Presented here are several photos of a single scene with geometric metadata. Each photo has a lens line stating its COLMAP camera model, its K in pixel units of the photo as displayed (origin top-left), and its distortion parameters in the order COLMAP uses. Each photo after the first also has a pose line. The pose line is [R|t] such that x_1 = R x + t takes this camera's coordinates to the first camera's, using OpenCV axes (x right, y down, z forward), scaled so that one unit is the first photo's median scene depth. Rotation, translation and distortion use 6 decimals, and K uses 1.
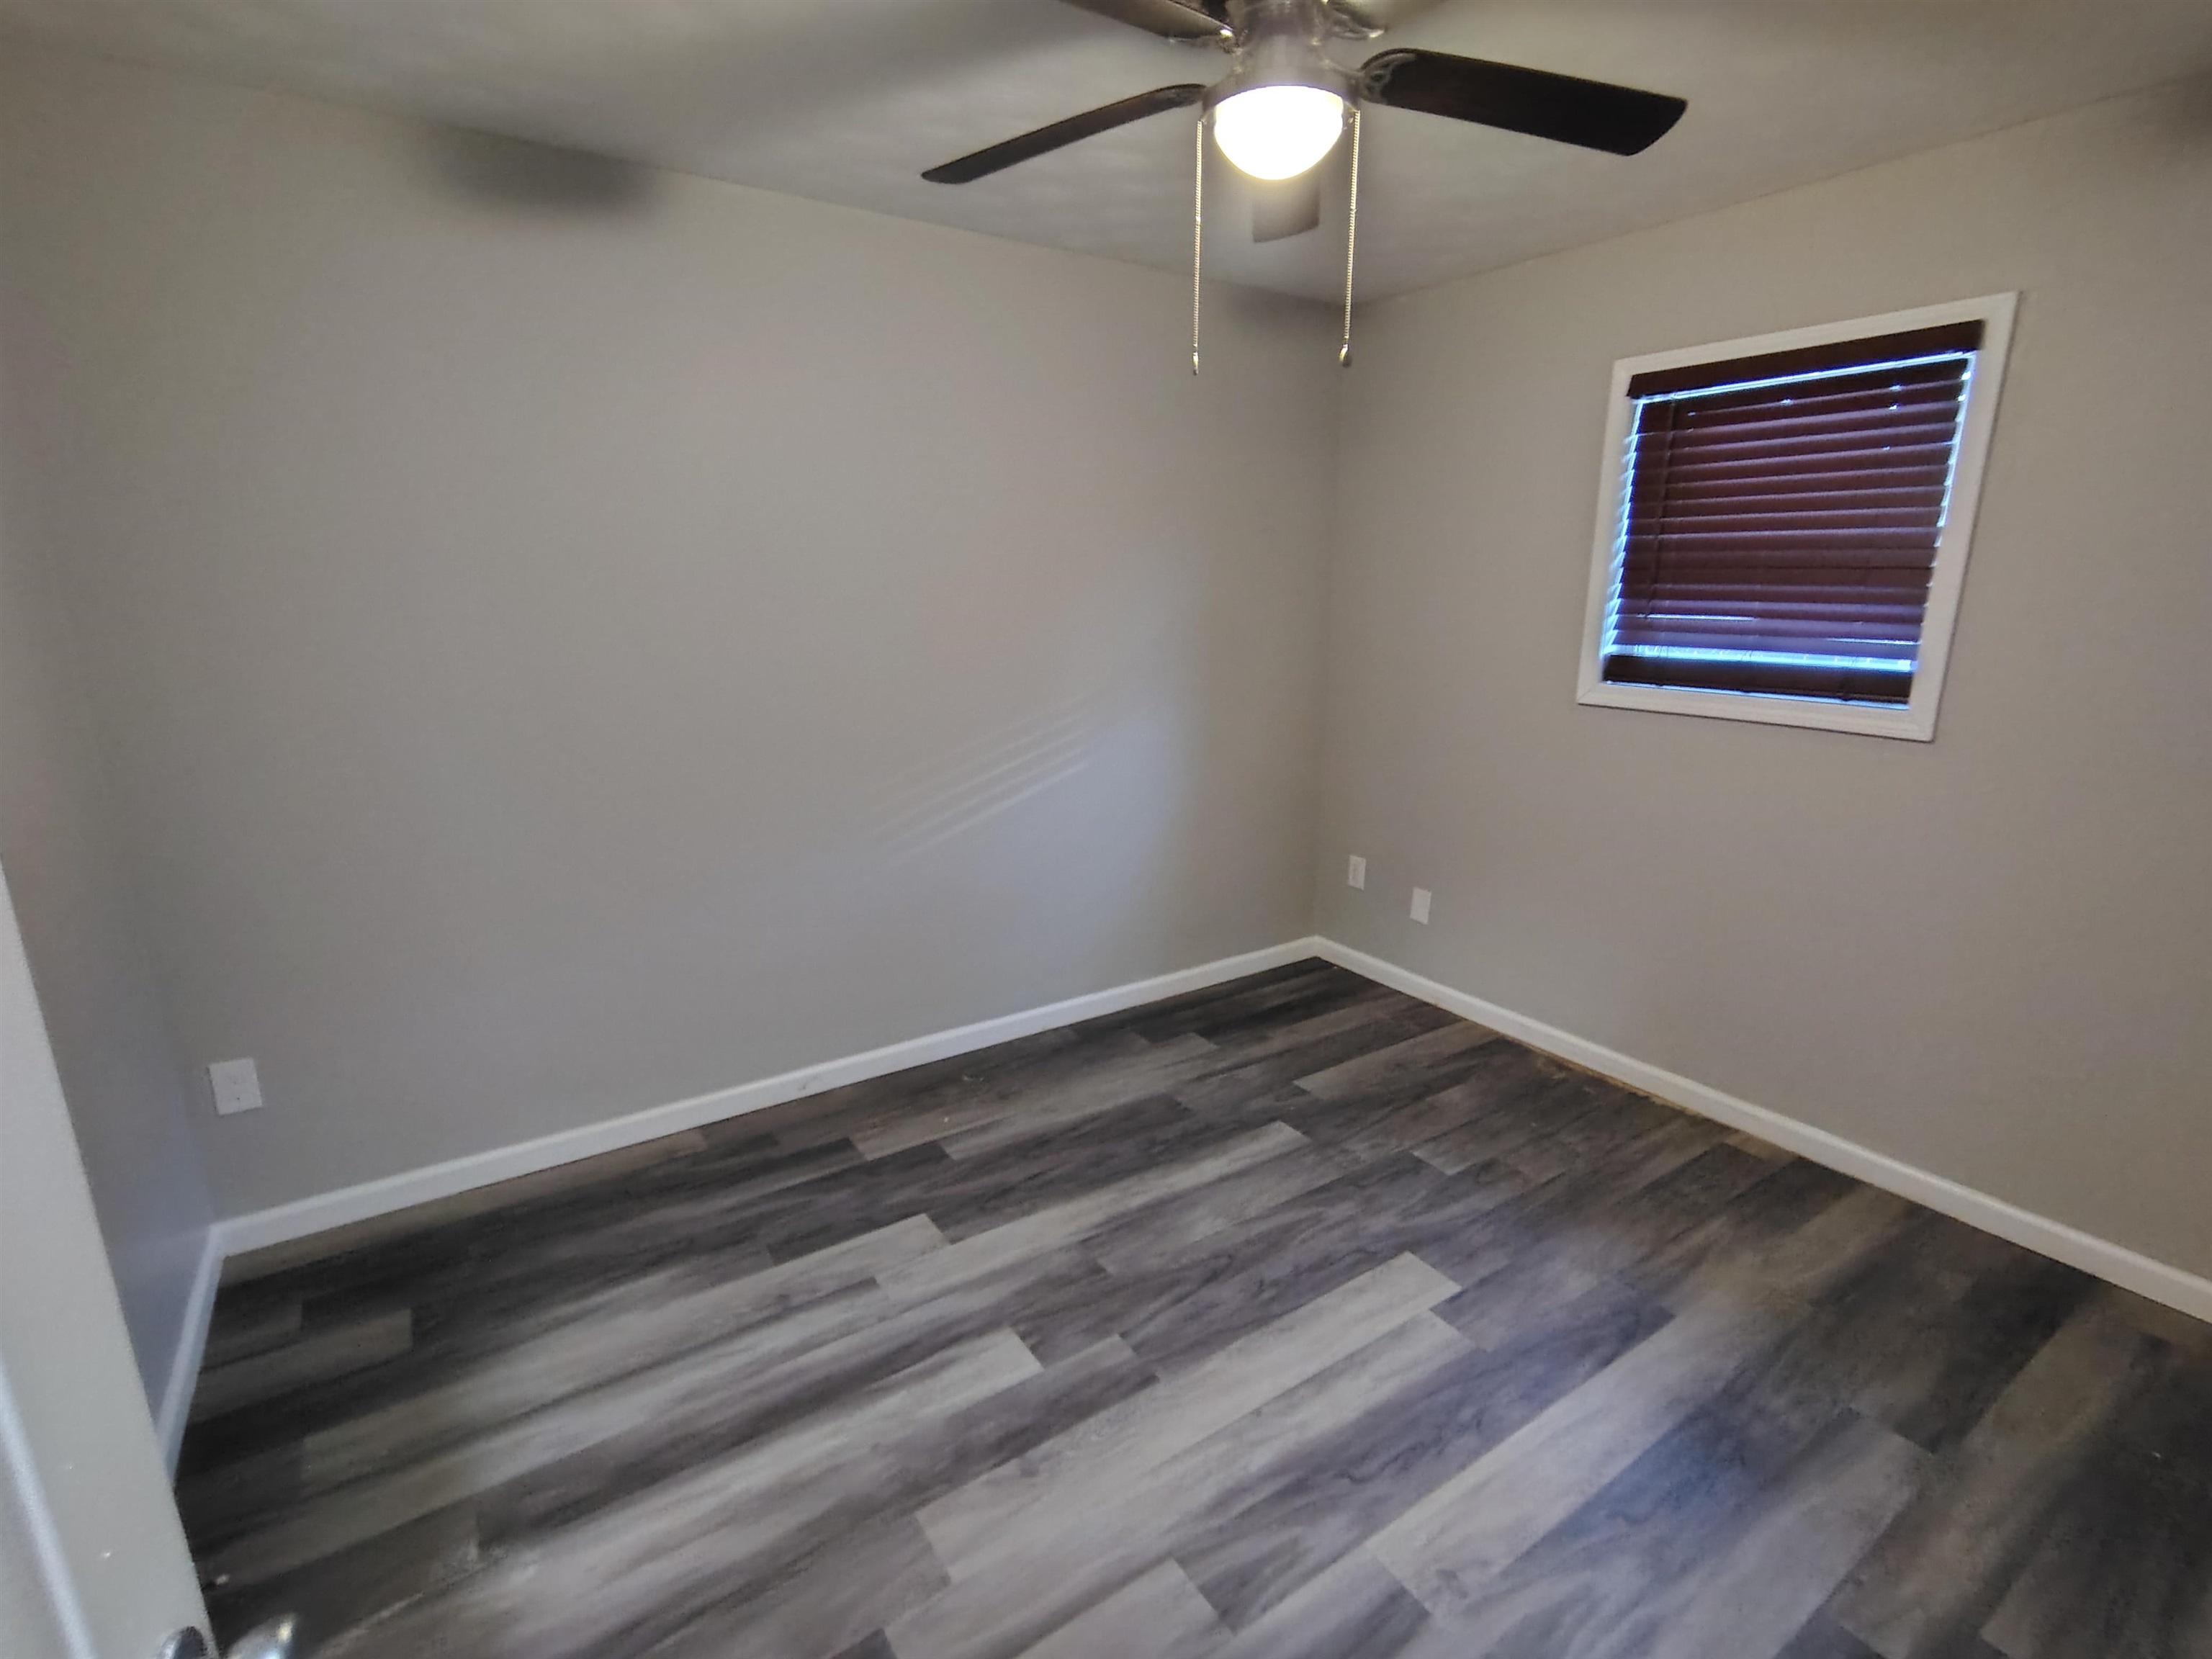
lens RADIAL K [[1035.5, 0, 1106.0], [0, 1035.5, 829.5], [0, 0, 1]] dist [-0.000854, 0.001085]
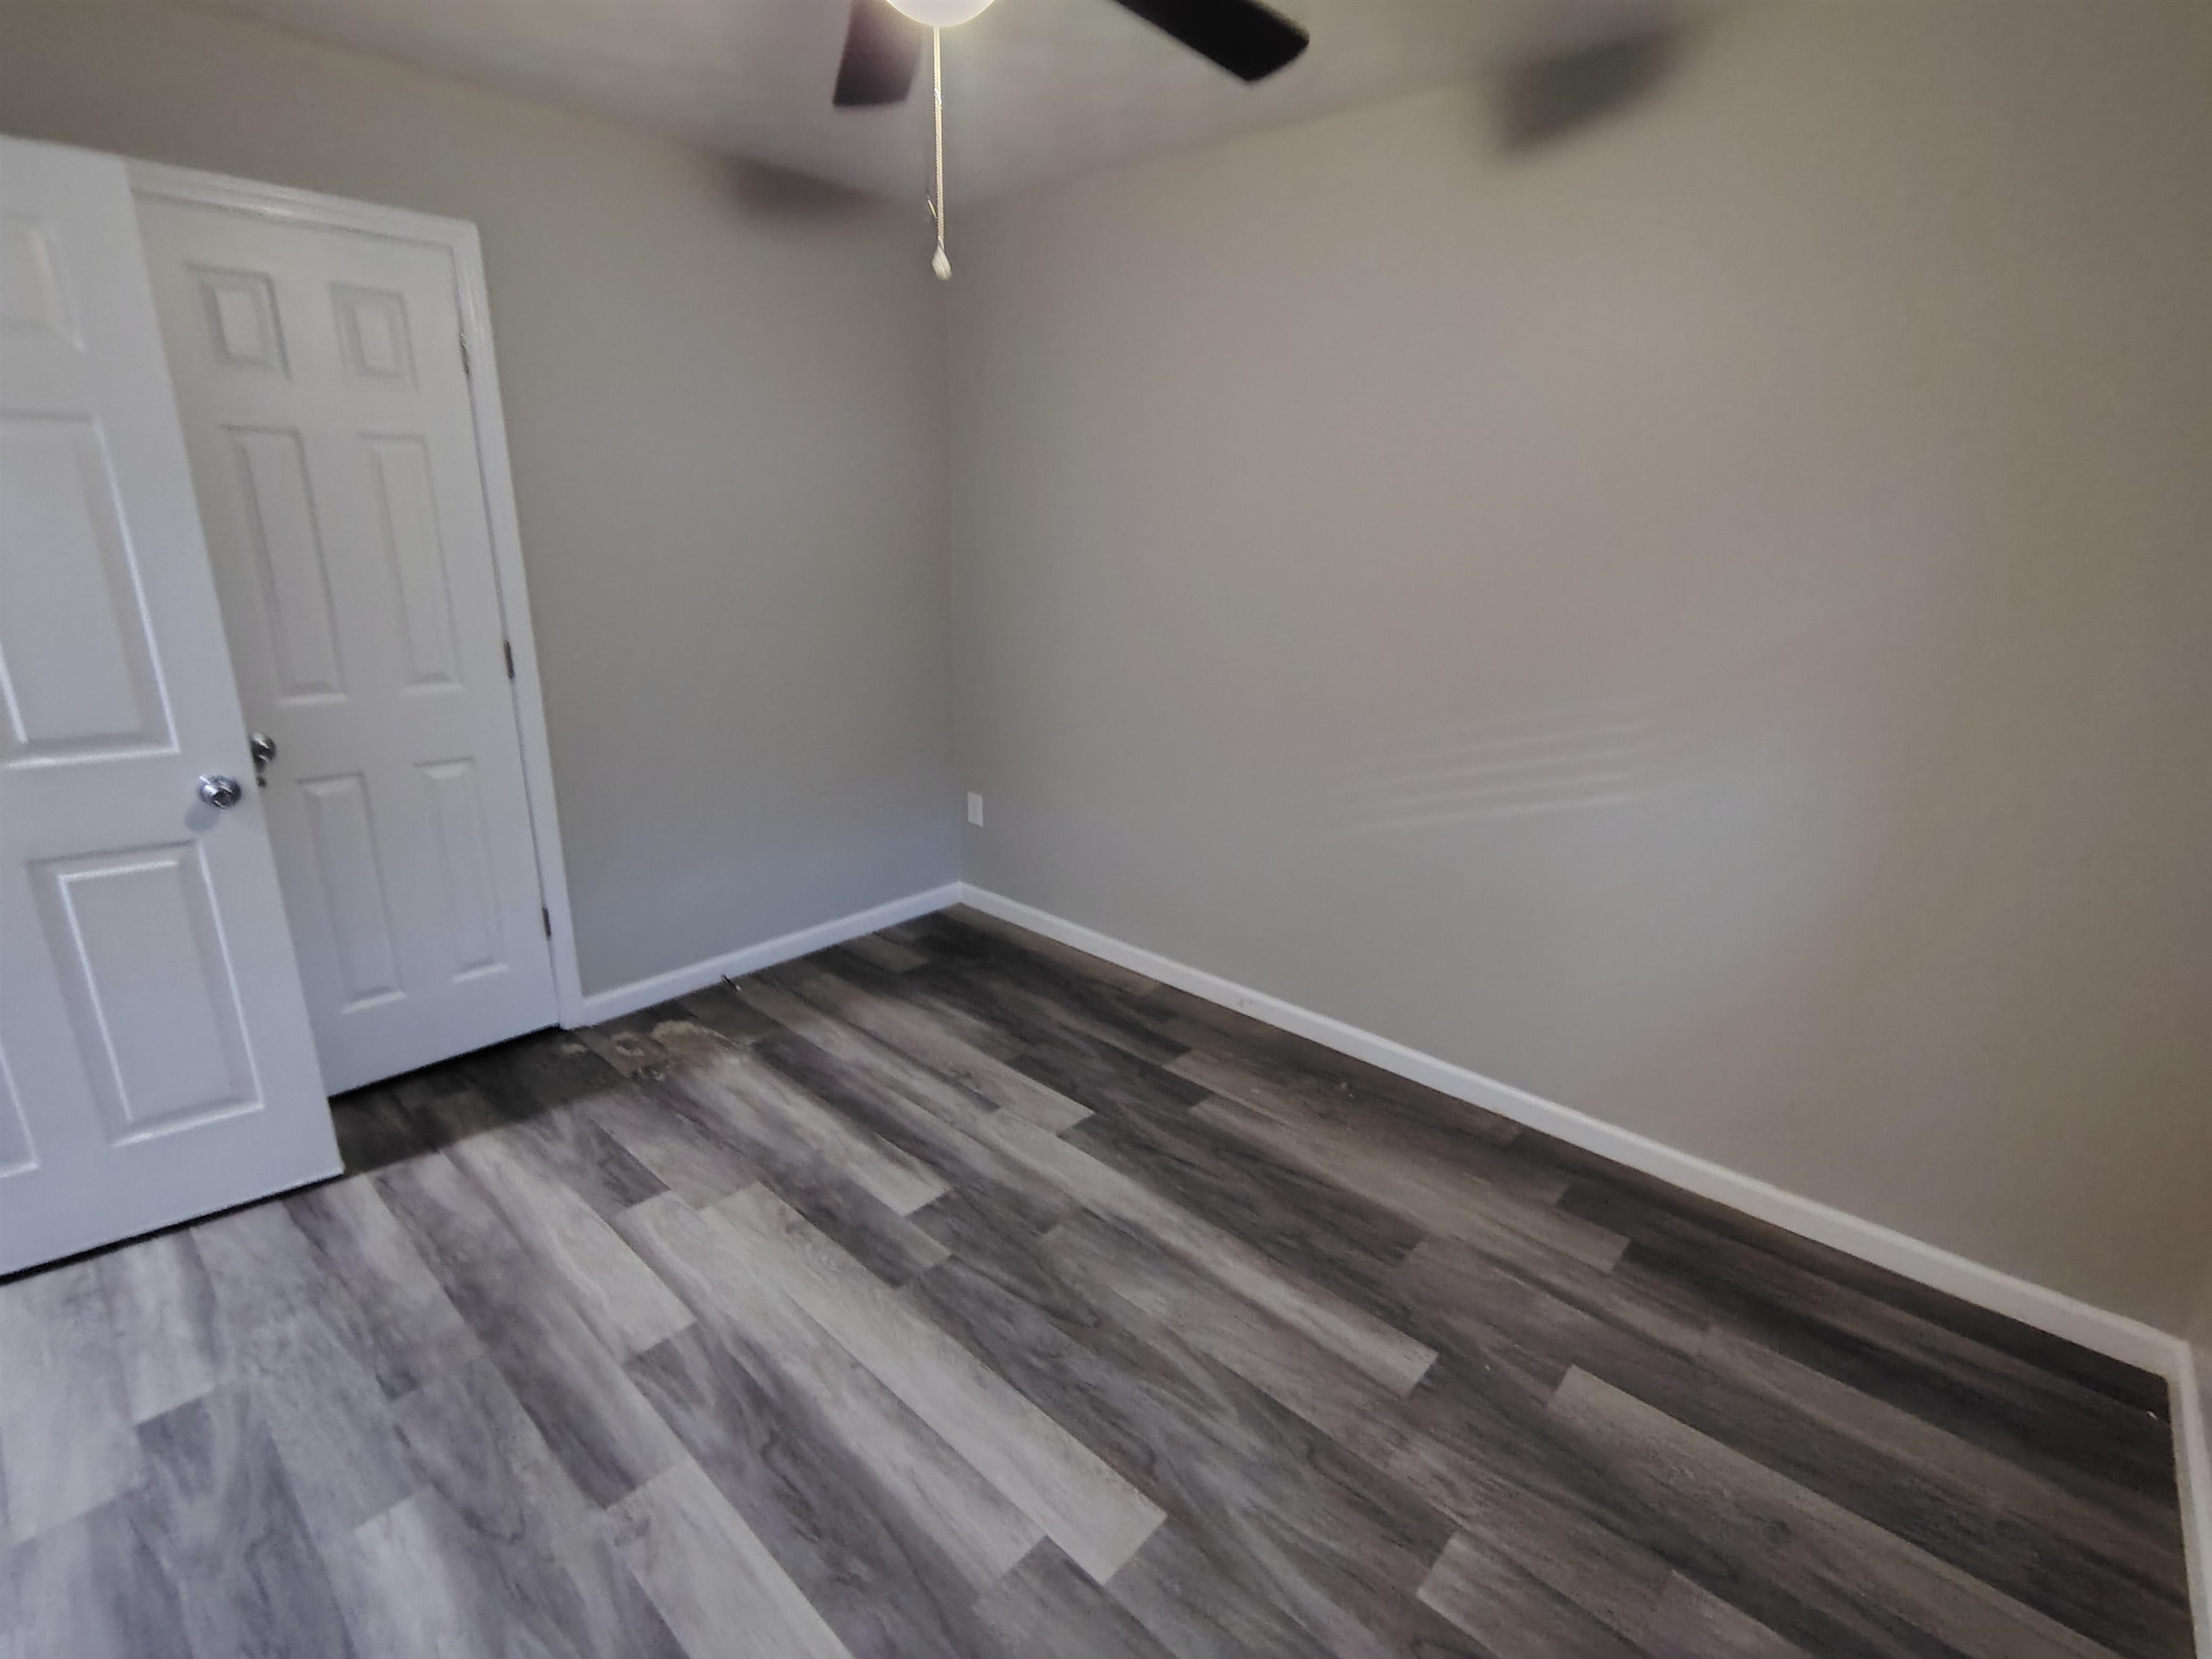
lens RADIAL K [[1035.5, 0, 1106.0], [0, 1035.5, 829.5], [0, 0, 1]] dist [-0.000854, 0.001085]
pose [[0.236390, 0.284039, -0.929216, 0.816047], [-0.250904, 0.941730, 0.224035, -0.162298], [0.938705, 0.180185, 0.293882, 0.710304]]
